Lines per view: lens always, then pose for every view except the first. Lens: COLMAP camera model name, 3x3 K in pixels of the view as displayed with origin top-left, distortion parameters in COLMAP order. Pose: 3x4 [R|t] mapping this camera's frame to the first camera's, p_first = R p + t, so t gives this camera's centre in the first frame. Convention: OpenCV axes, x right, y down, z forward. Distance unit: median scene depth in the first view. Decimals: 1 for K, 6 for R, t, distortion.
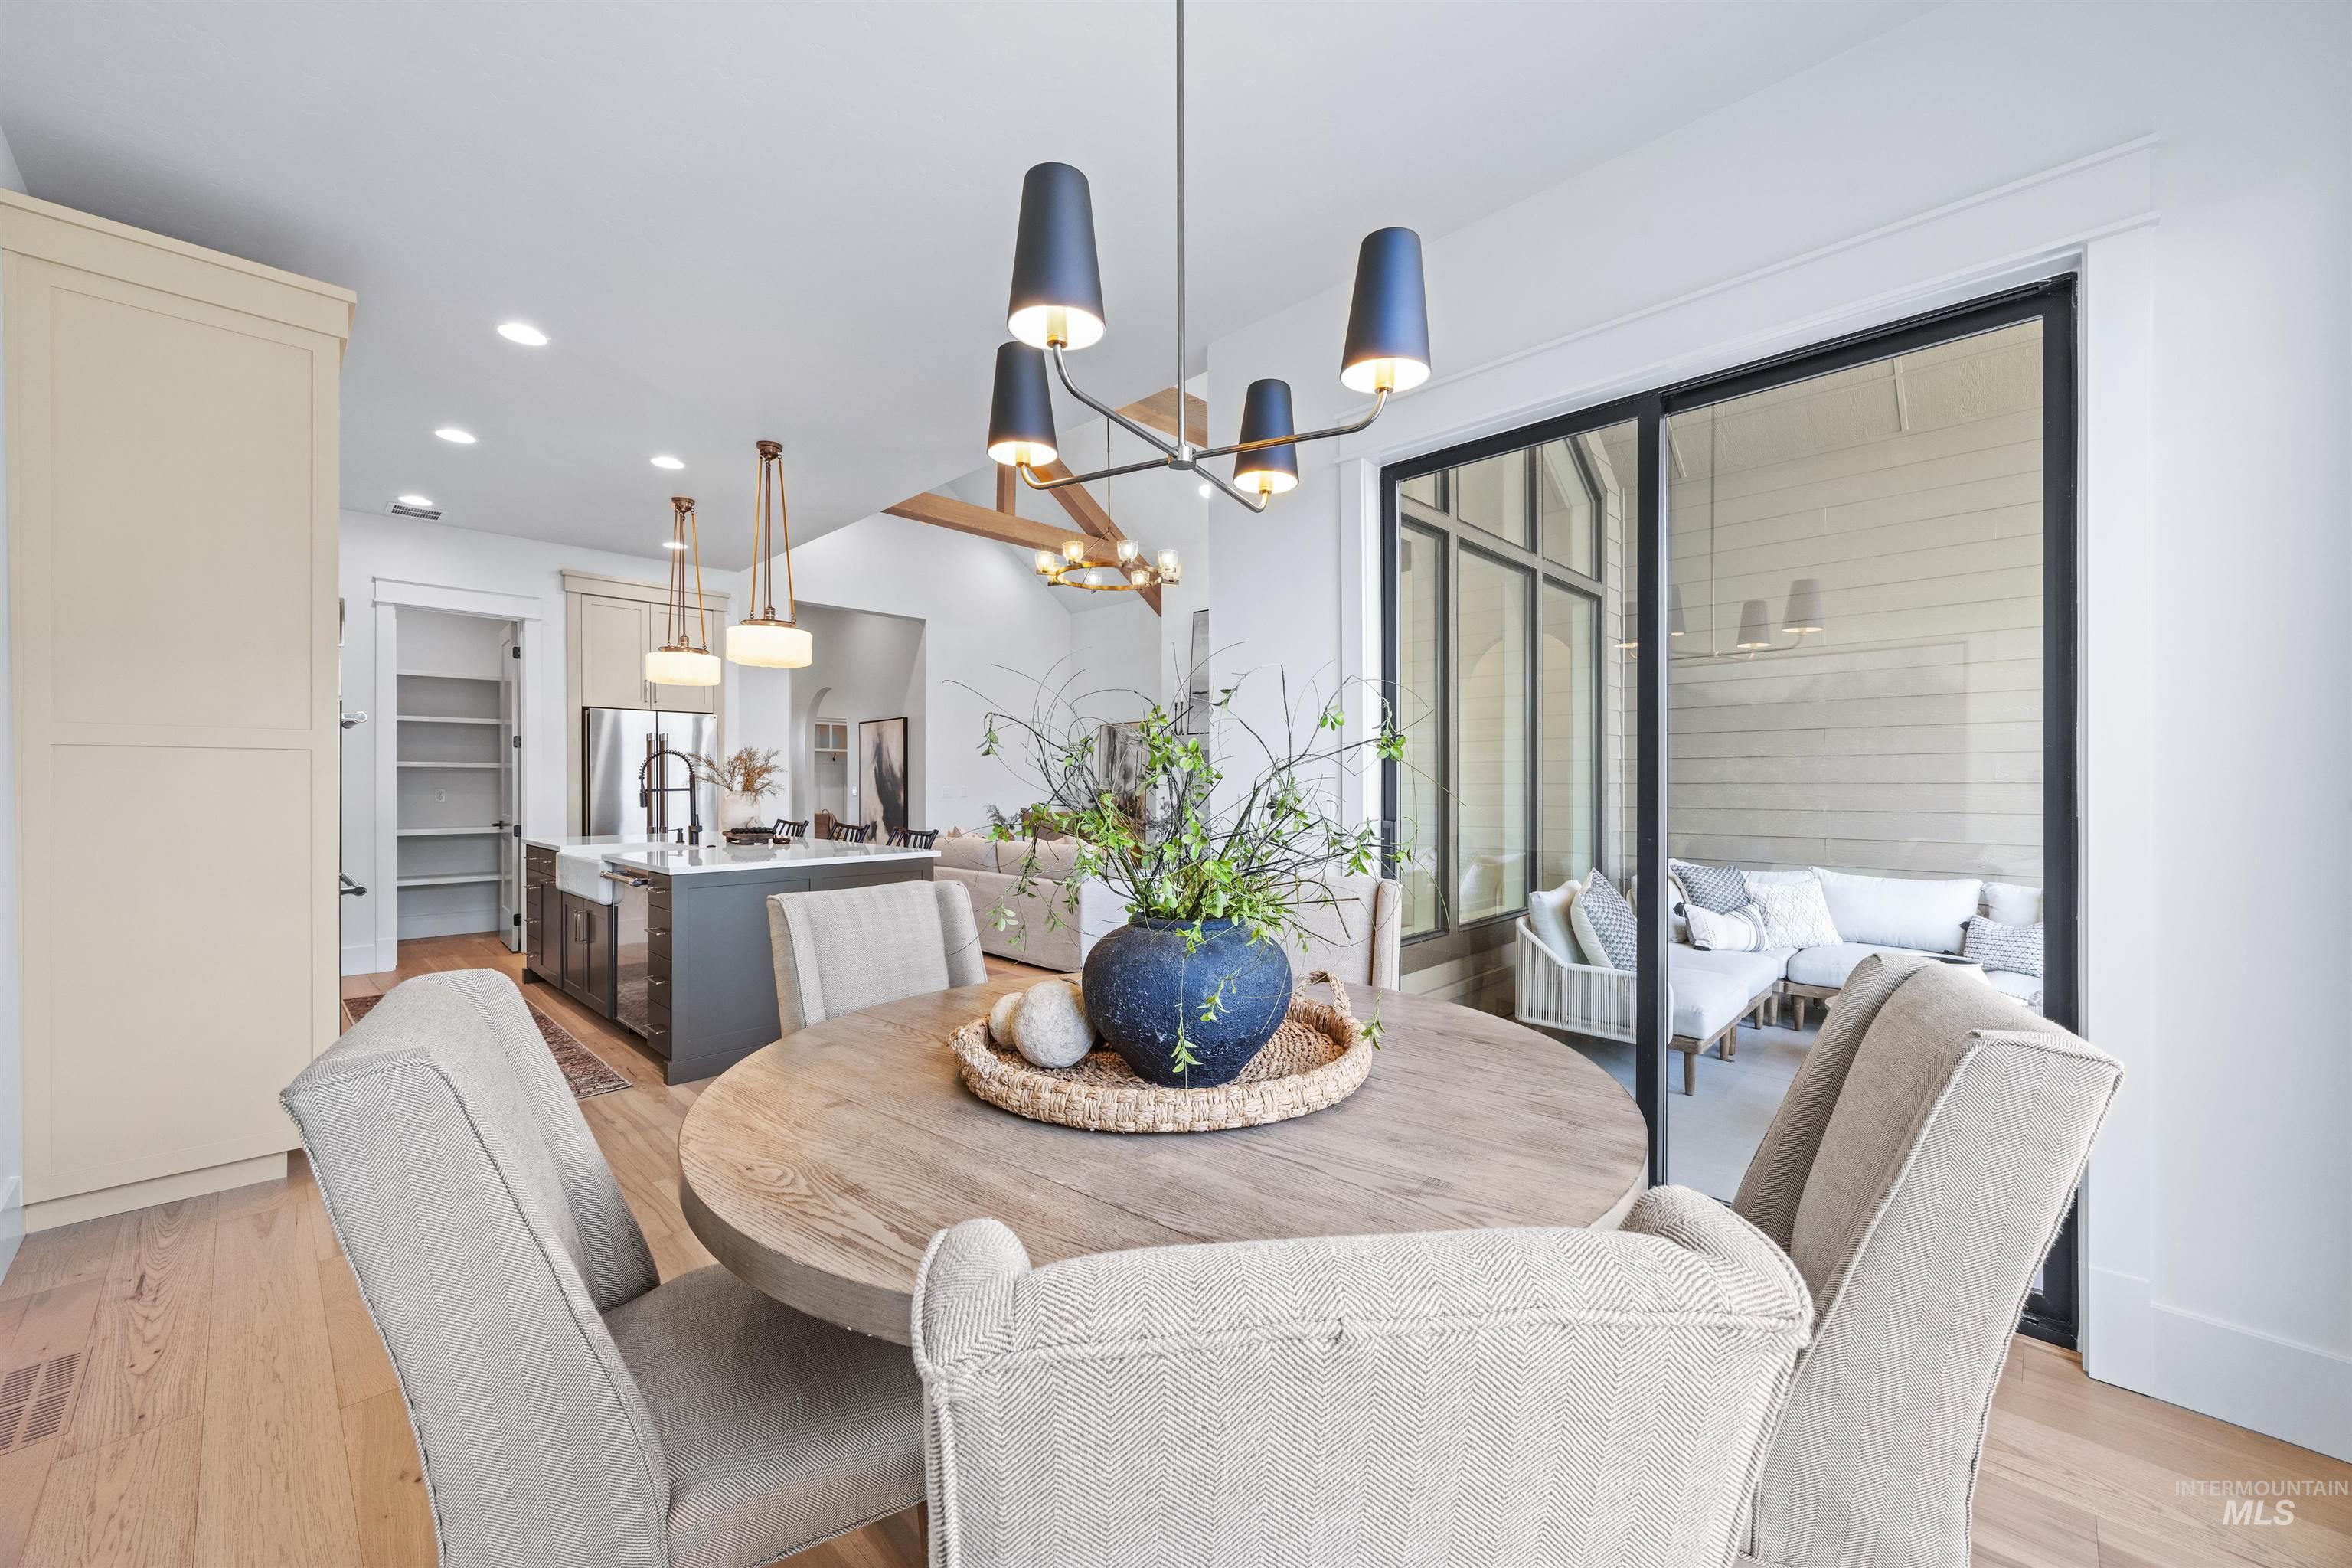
lens RADIAL K [[902.5, 0, 1176.0], [0, 902.5, 784.0], [0, 0, 1]] dist [0.005760, 0.000049]
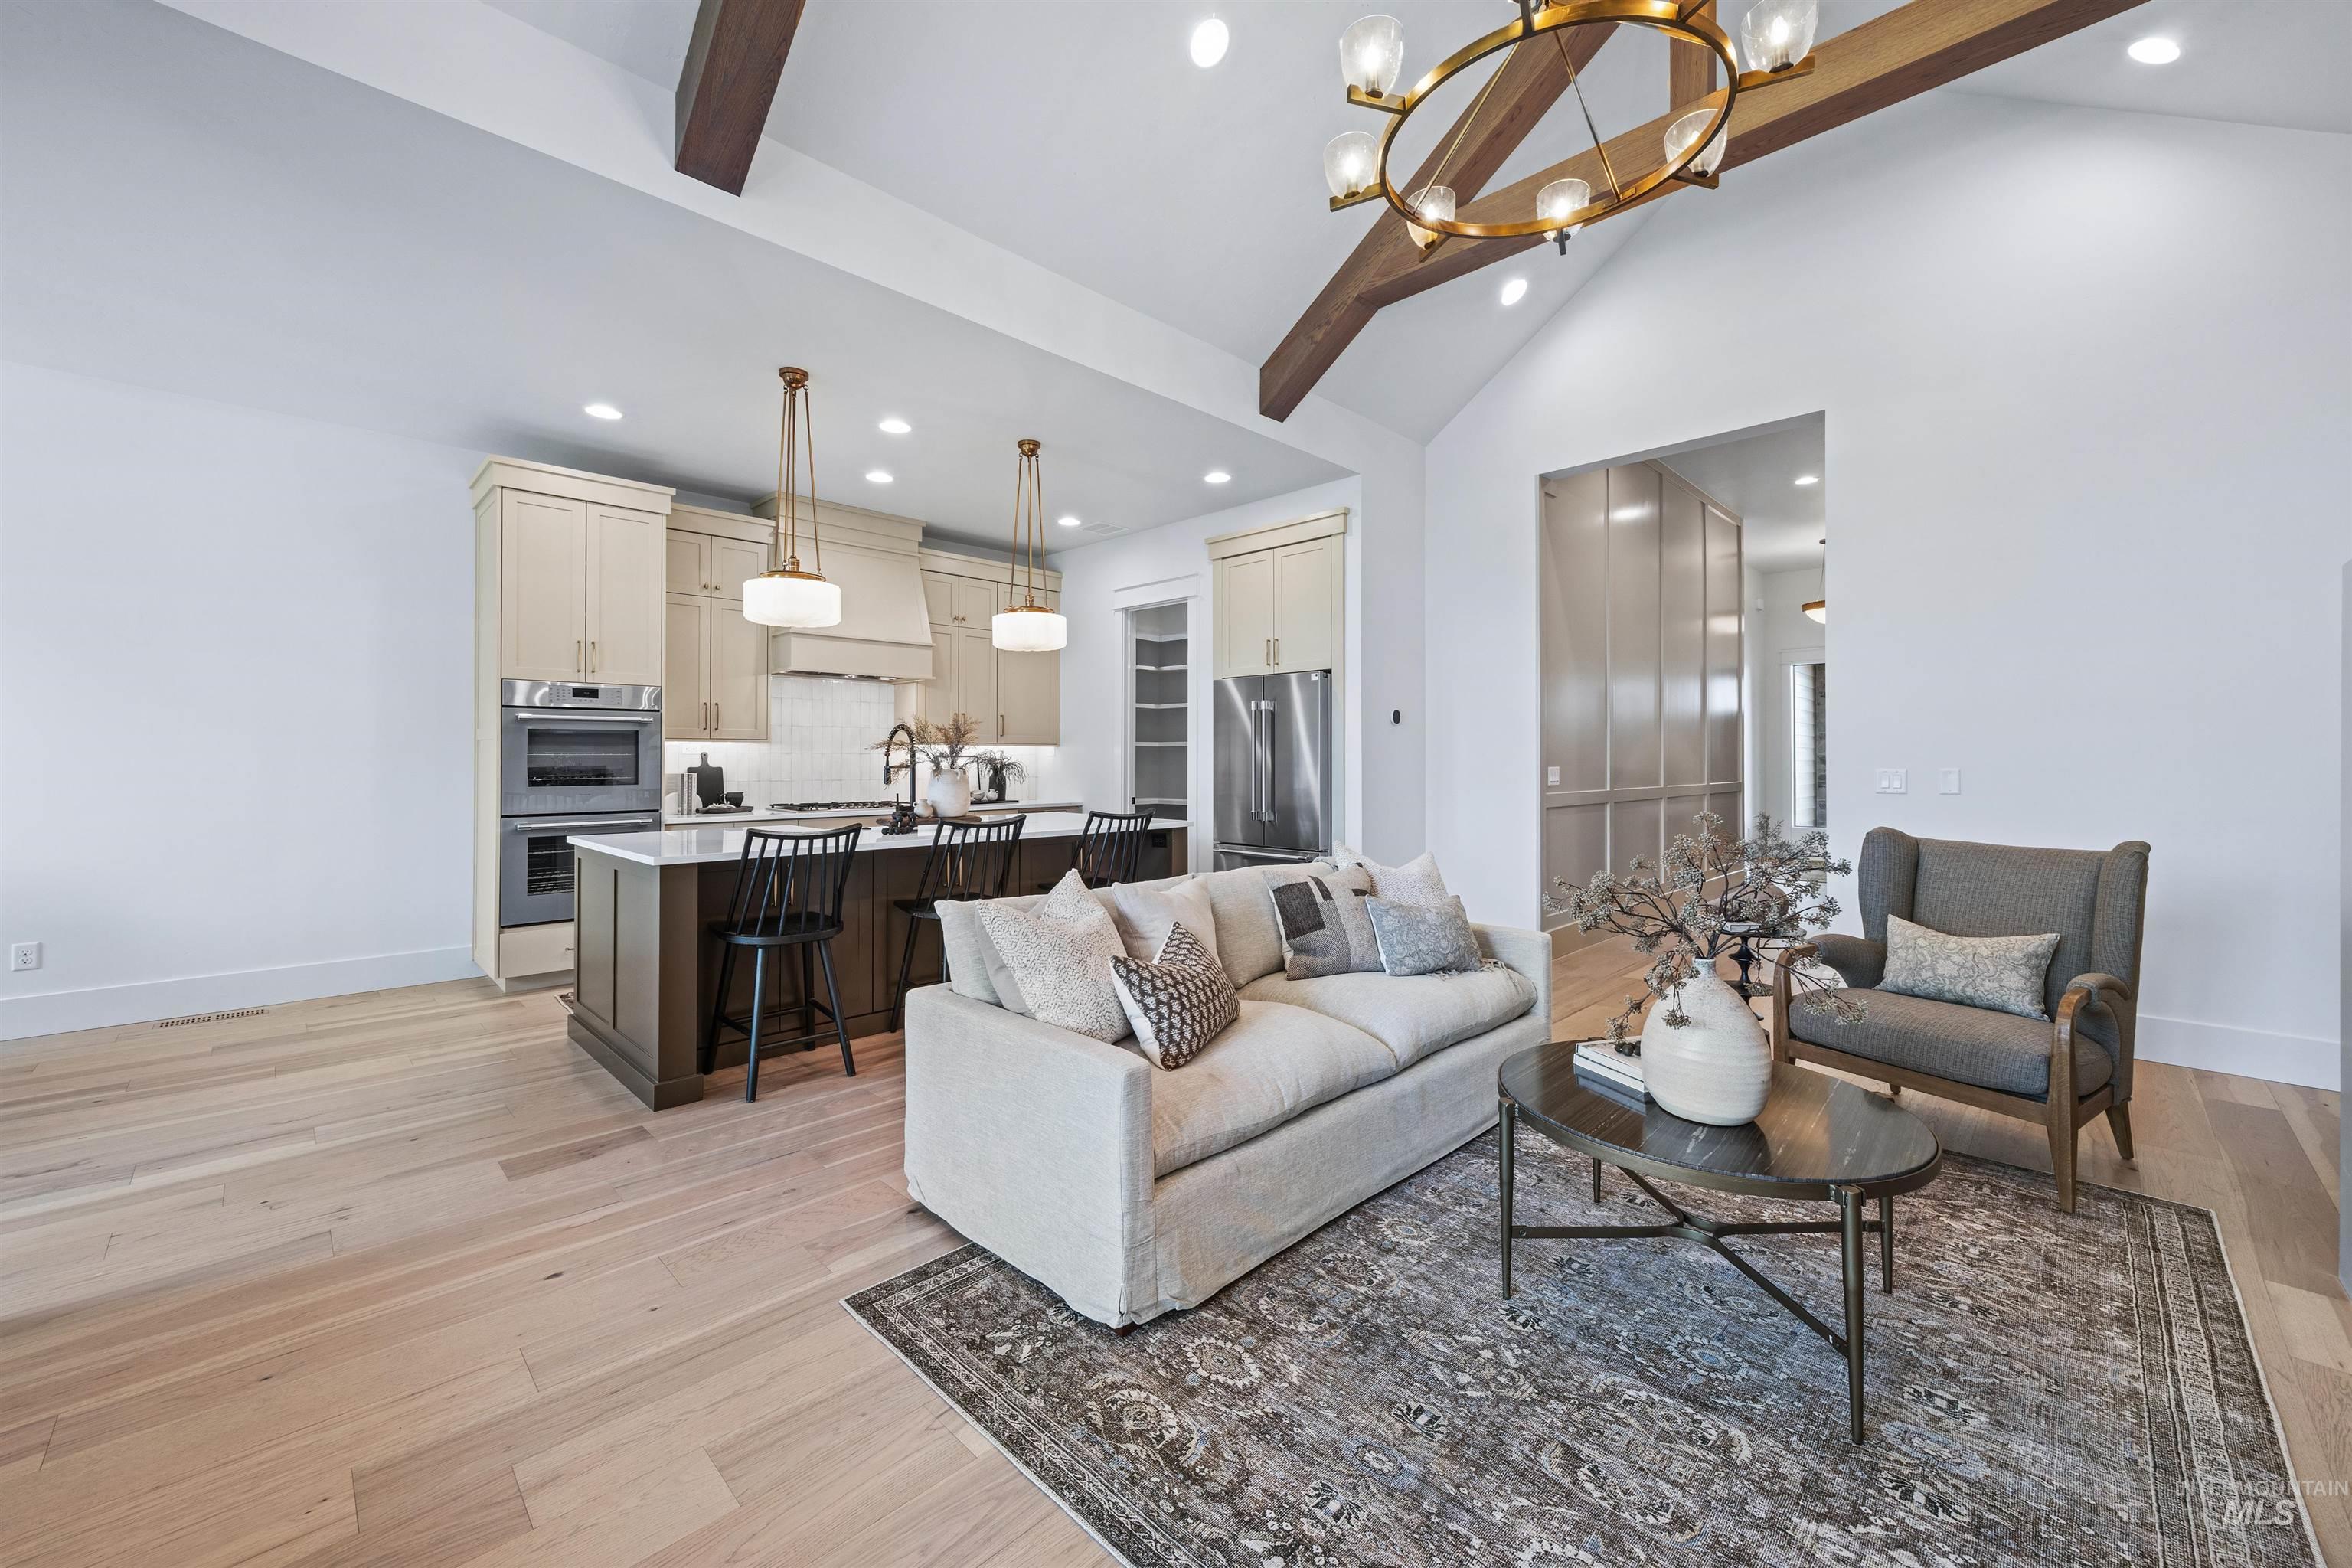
lens RADIAL K [[909.0, 0, 1166.1], [0, 909.0, 754.3], [0, 0, 1]] dist [0.002868, 0.000158]
pose [[-0.027545, -0.006551, -0.999599, 0.293471], [-0.001451, 0.999978, -0.006513, -0.001155], [0.999620, 0.001271, -0.027554, 0.979671]]
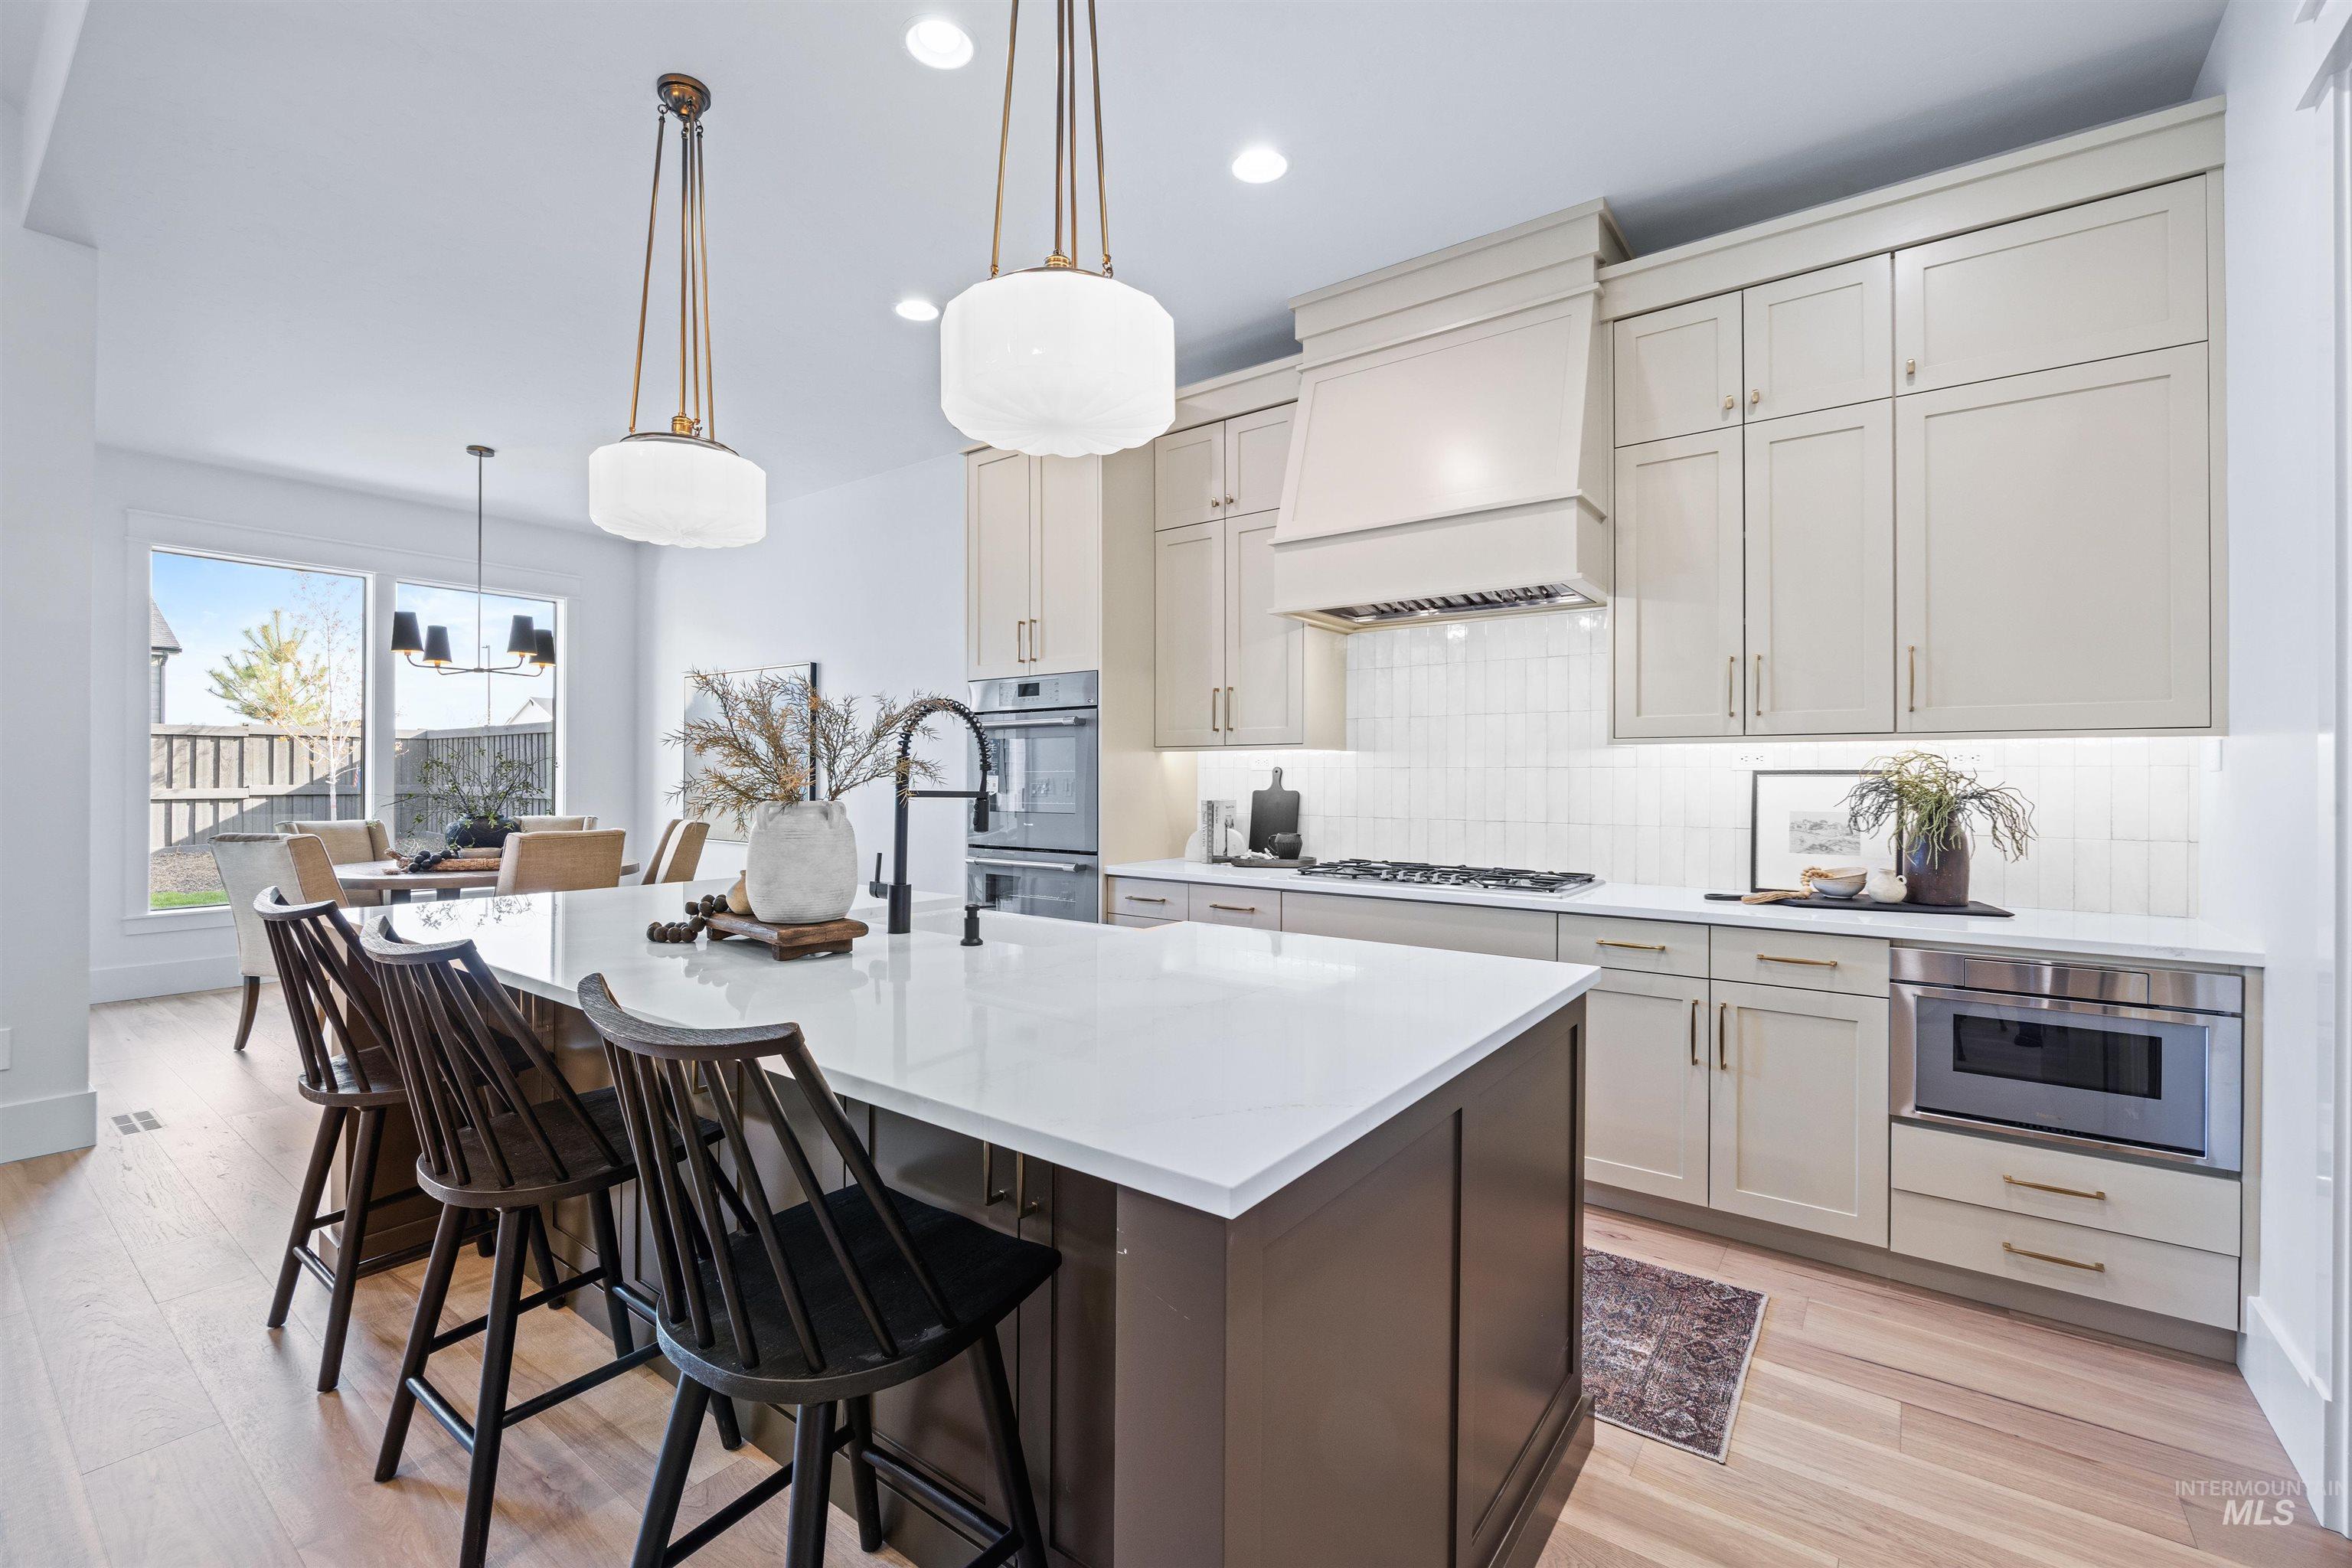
lens RADIAL K [[1001.3, 0, 1156.9], [0, 1001.3, 769.3], [0, 0, 1]] dist [-0.014559, 0.000262]
pose [[-0.993637, -0.006192, -0.112461, -0.456055], [-0.005377, 0.999957, -0.007554, -0.002071], [0.112503, -0.006902, -0.993627, 1.107804]]
